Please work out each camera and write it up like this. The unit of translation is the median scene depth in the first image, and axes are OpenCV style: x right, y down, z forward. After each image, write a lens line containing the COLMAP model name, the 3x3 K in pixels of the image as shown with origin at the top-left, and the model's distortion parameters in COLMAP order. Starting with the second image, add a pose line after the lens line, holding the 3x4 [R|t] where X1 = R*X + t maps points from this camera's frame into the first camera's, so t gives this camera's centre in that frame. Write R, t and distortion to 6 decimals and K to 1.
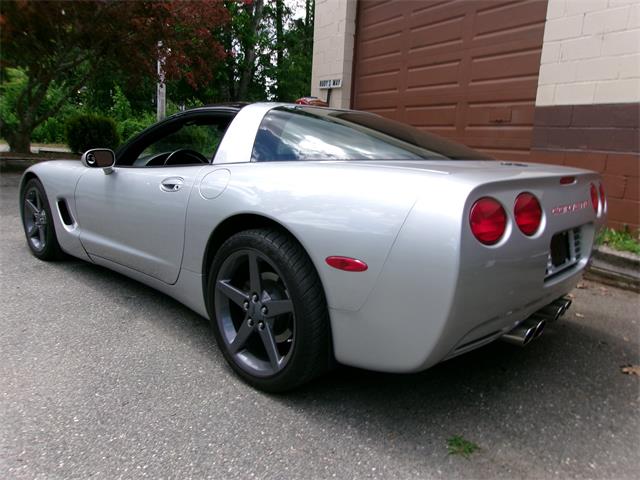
lens RADIAL K [[501.9, 0, 323.7], [0, 501.9, 227.9], [0, 0, 1]] dist [-0.047291, 0.083103]
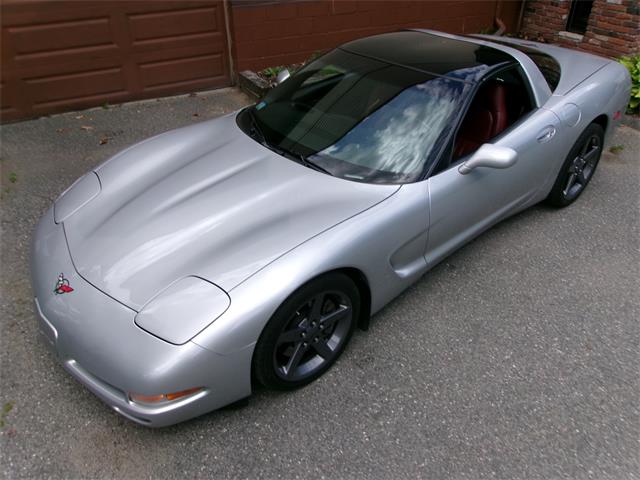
lens RADIAL K [[501.9, 0, 323.7], [0, 501.9, 227.9], [0, 0, 1]] dist [-0.047291, 0.083103]
pose [[0.100883, -0.589909, 0.801143, -0.607350], [0.190709, 0.801784, 0.566367, -0.290890], [-0.976449, 0.095648, 0.193387, 0.522505]]
